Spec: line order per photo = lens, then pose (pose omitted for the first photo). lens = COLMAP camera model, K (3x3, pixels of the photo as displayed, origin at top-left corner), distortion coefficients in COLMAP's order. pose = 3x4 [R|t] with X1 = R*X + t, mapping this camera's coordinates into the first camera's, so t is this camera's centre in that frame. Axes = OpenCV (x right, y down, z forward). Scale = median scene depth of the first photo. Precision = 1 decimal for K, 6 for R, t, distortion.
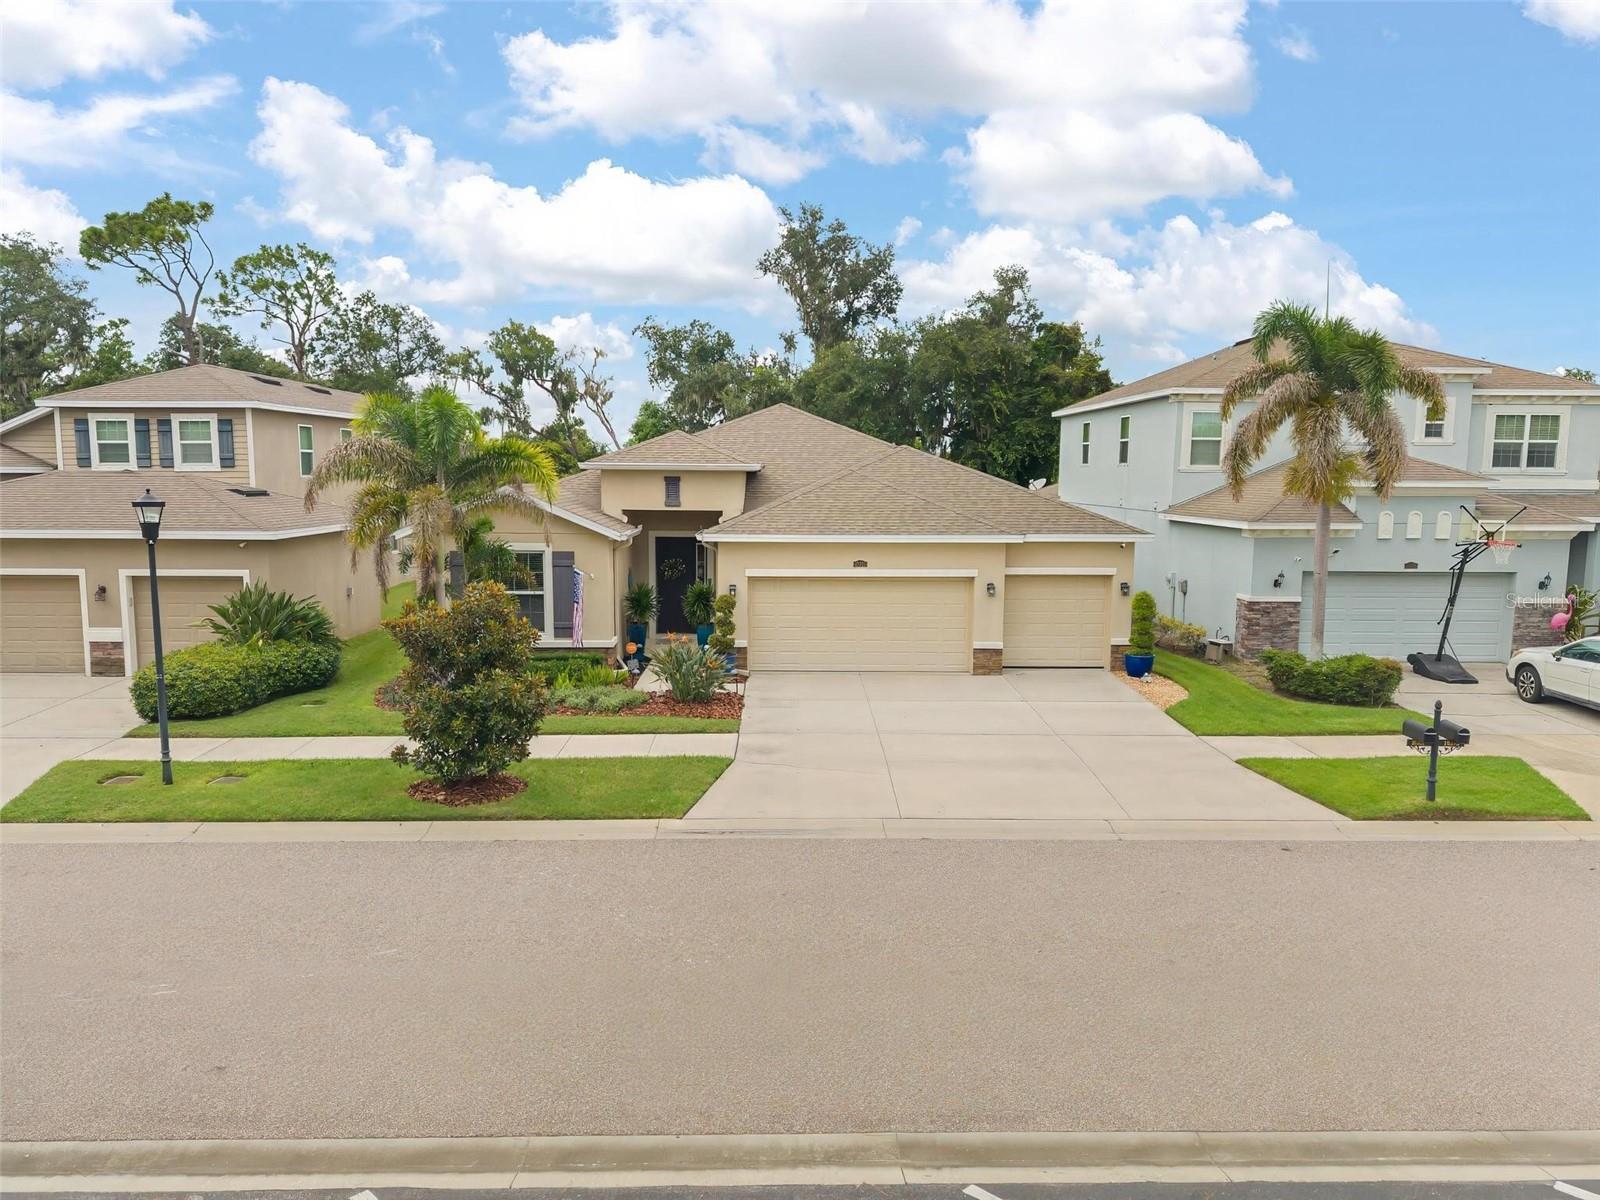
lens RADIAL K [[1070.6, 0, 800.0], [0, 1070.6, 600.0], [0, 0, 1]] dist [0.022906, -0.022132]
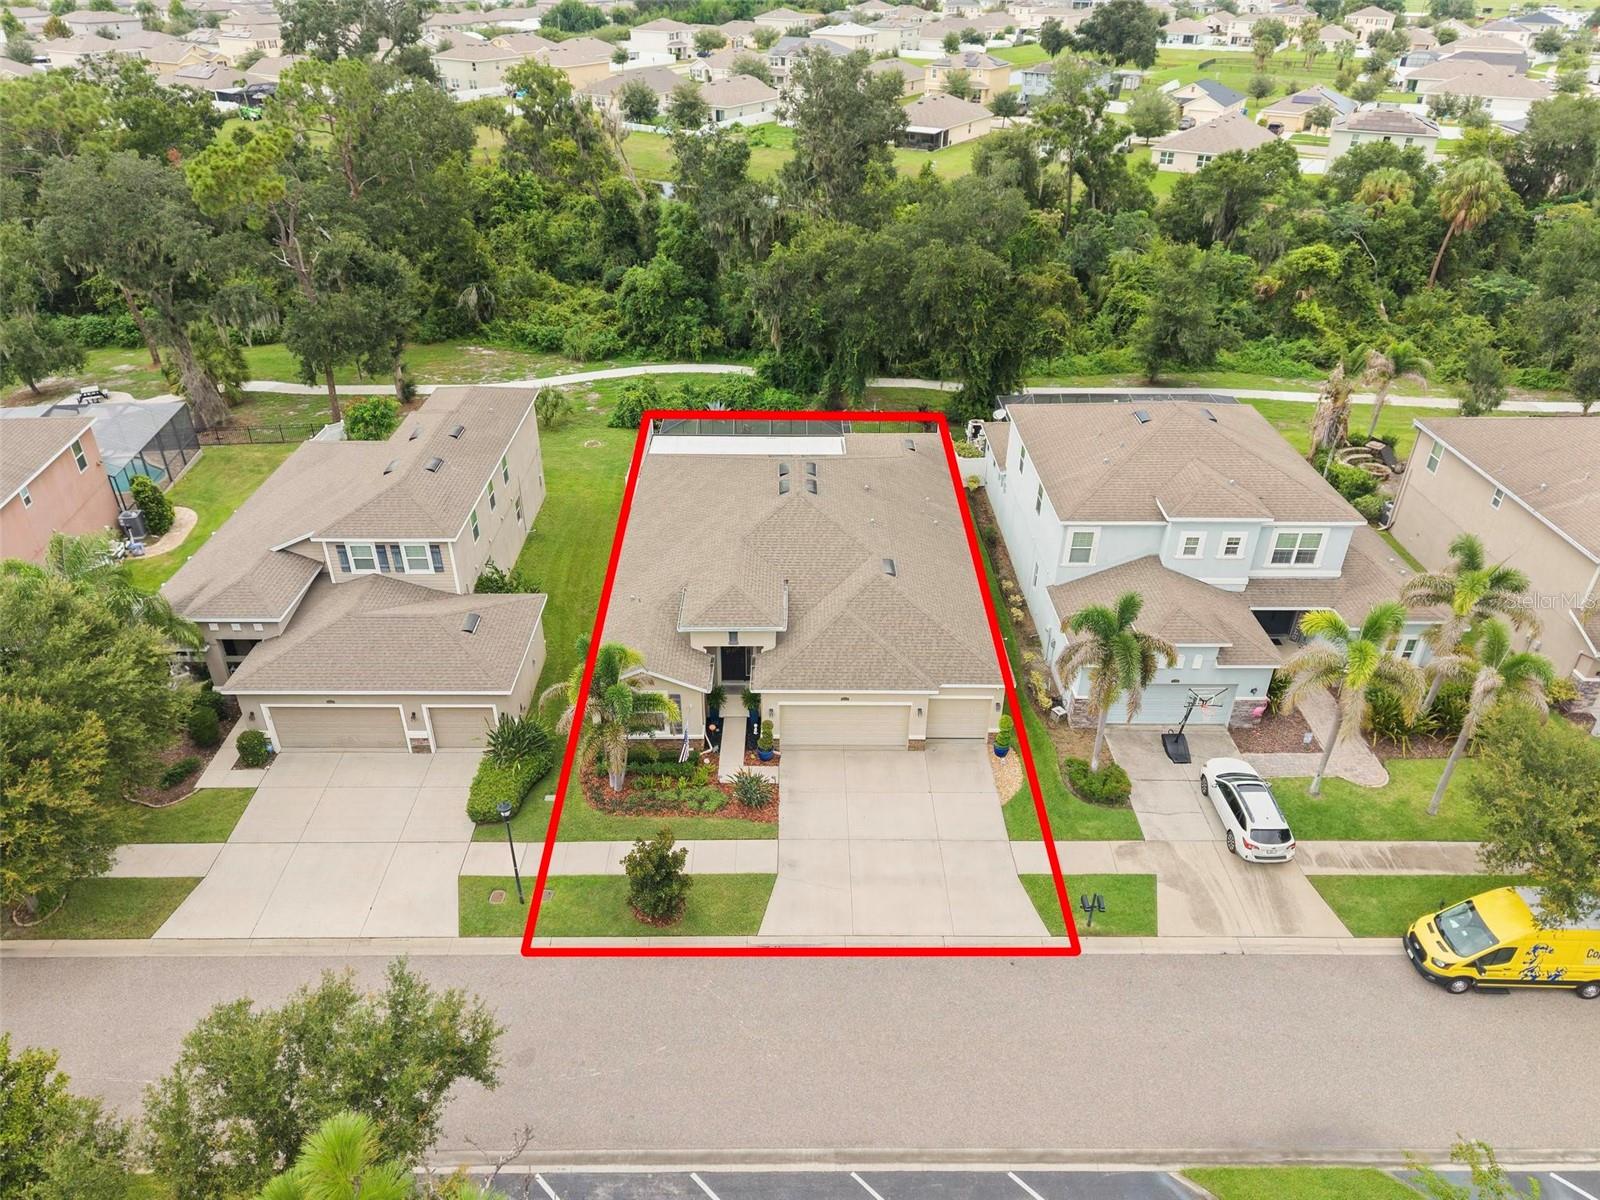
lens RADIAL K [[1070.6, 0, 800.0], [0, 1070.6, 600.0], [0, 0, 1]] dist [0.022906, -0.022132]
pose [[0.999936, 0.005108, -0.010141, 0.000422], [-0.000390, 0.908022, 0.418923, -0.882841], [0.011348, -0.418892, 0.907965, -0.490438]]
